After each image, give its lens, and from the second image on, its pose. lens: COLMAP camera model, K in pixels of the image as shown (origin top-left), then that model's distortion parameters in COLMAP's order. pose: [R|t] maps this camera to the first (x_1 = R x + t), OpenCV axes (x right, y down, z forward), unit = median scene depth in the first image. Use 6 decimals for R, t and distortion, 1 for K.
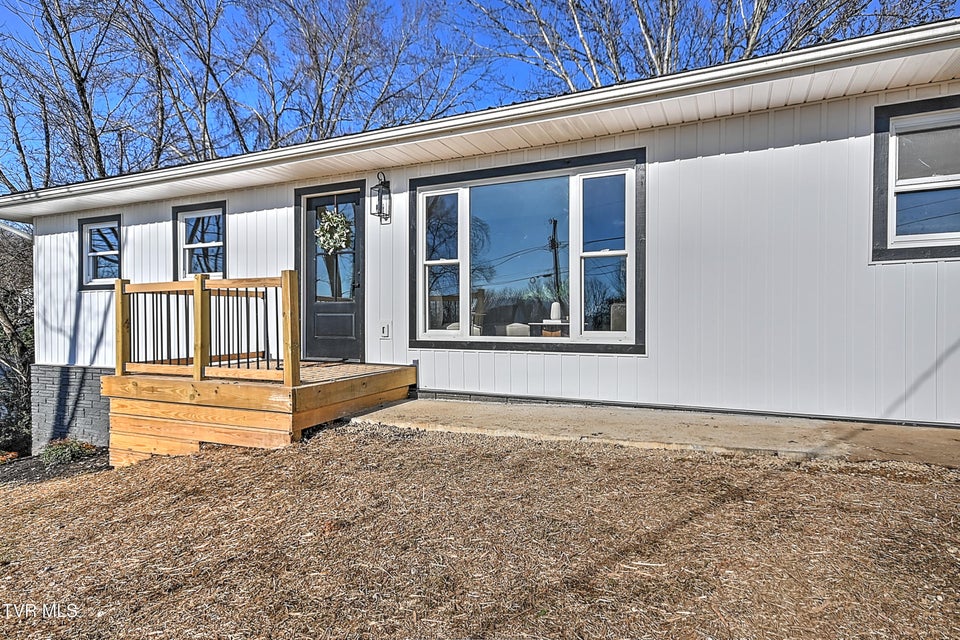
lens RADIAL K [[532.9, 0, 475.3], [0, 532.9, 318.0], [0, 0, 1]] dist [0.035690, -0.000202]
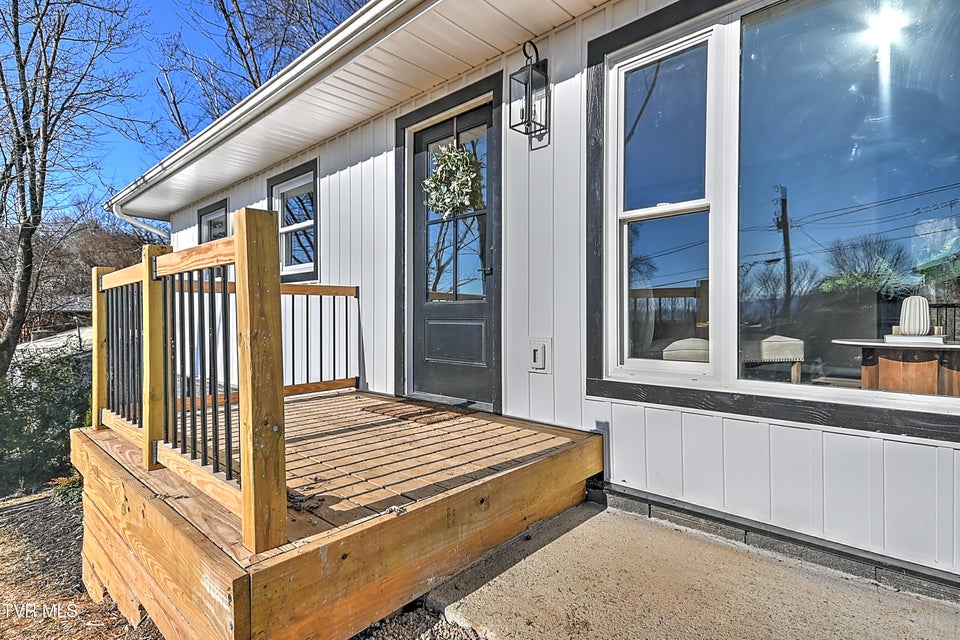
lens RADIAL K [[492.9, 0, 476.3], [0, 492.9, 319.5], [0, 0, 1]] dist [0.019658, 0.000379]
pose [[0.952427, 0.000597, -0.304766, -0.081952], [0.001742, 0.999971, 0.007402, -0.015226], [0.304761, -0.007581, 0.952399, 0.535561]]
